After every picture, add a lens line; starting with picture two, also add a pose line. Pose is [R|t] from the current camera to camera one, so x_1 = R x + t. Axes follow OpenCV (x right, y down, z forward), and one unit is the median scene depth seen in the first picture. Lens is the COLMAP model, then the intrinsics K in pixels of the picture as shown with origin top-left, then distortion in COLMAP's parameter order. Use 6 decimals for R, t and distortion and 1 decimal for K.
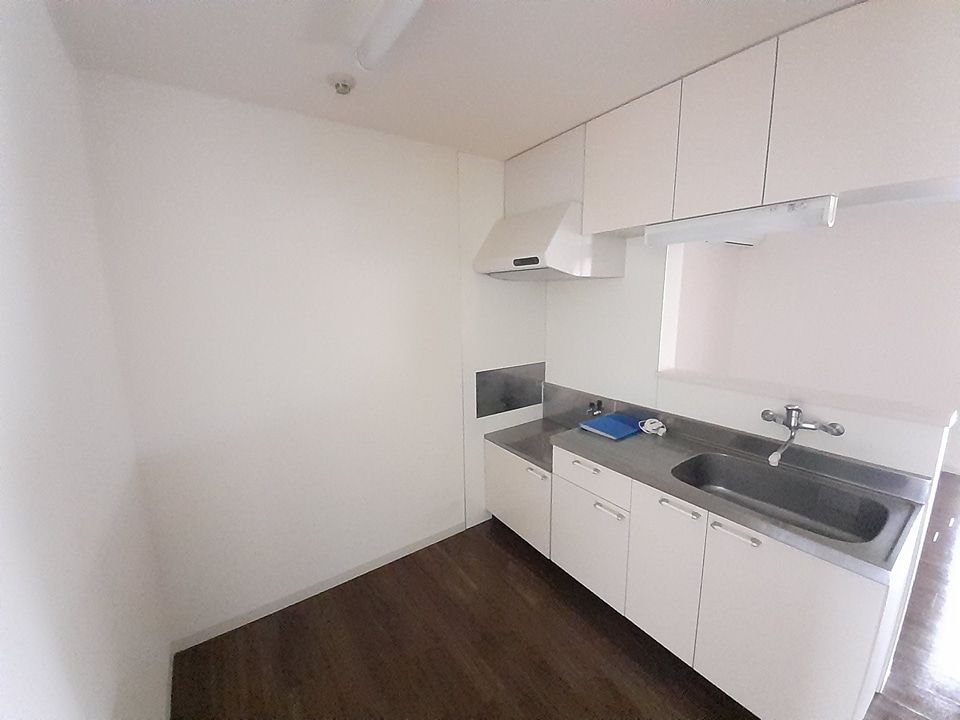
lens RADIAL K [[378.3, 0, 476.2], [0, 378.3, 360.6], [0, 0, 1]] dist [0.013073, -0.014485]
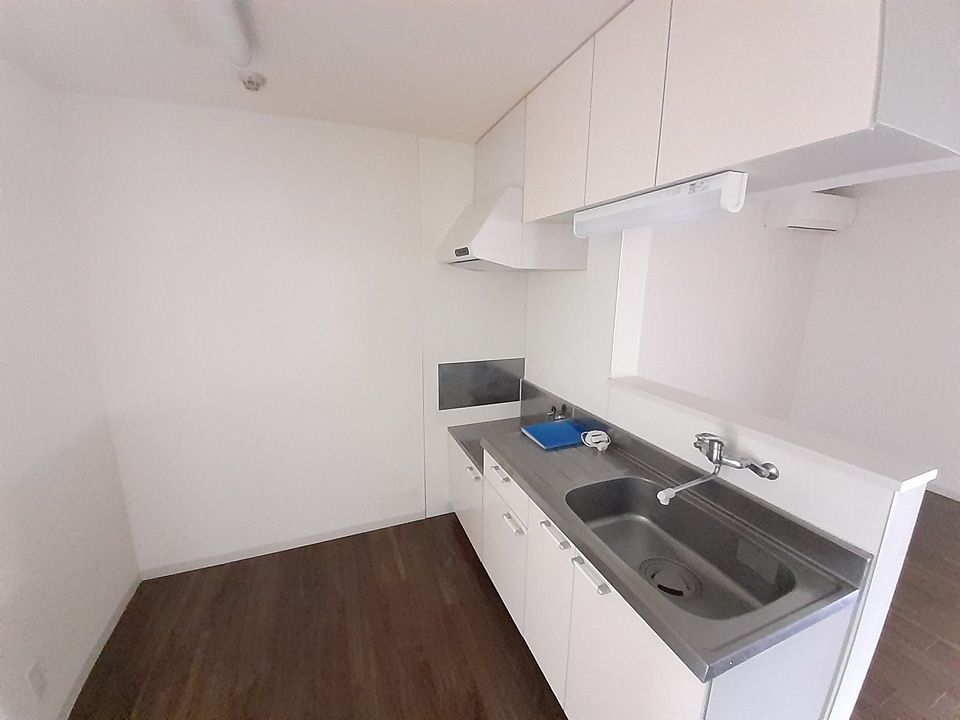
lens RADIAL K [[378.3, 0, 476.2], [0, 378.3, 360.6], [0, 0, 1]] dist [0.013073, -0.014485]
pose [[0.972438, 0.070074, -0.222382, 0.375921], [-0.061920, 0.997135, 0.043437, -0.032448], [0.224788, -0.028470, 0.973992, 0.074486]]
